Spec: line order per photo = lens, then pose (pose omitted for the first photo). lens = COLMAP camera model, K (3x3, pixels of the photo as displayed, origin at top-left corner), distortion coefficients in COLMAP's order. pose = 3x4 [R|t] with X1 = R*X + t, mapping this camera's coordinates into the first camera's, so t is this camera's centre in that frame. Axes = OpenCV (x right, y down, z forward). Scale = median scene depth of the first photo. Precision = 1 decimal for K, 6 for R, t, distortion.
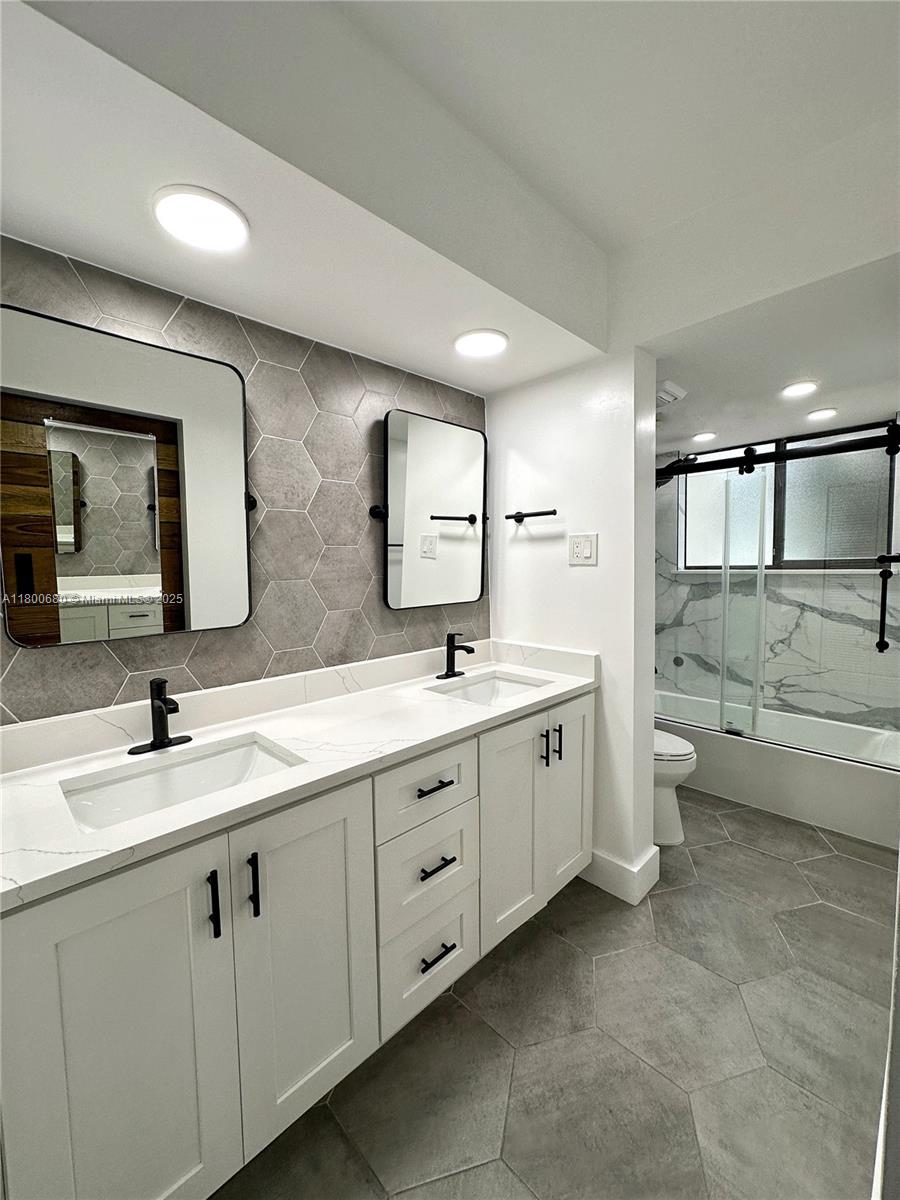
lens RADIAL K [[470.7, 0, 450.0], [0, 470.7, 600.0], [0, 0, 1]] dist [-0.009061, -0.000038]
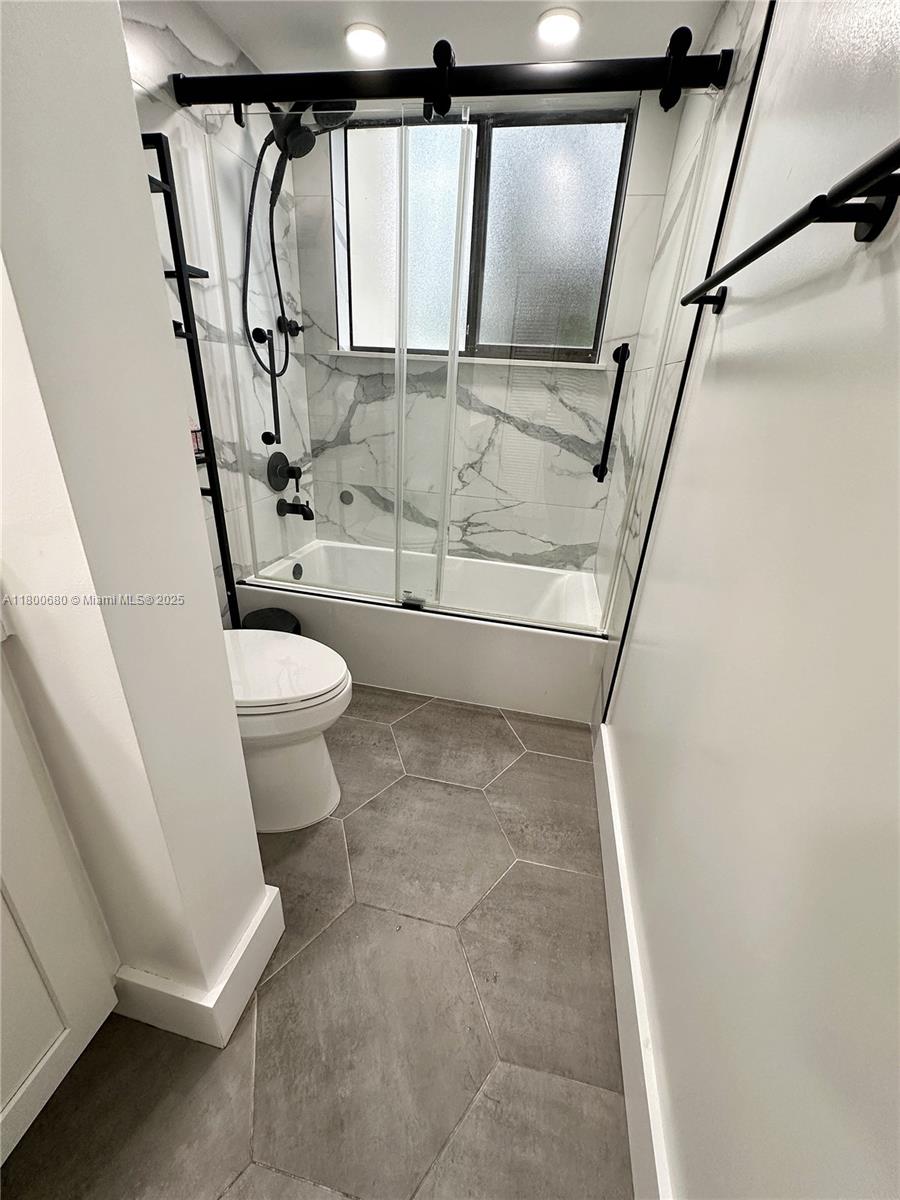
lens RADIAL K [[470.7, 0, 450.0], [0, 470.7, 600.0], [0, 0, 1]] dist [-0.009061, -0.000038]
pose [[0.826328, -0.170258, 0.536838, 0.367163], [-0.032100, 0.937422, 0.346712, 0.046082], [-0.562274, -0.303730, 0.769152, 0.574953]]
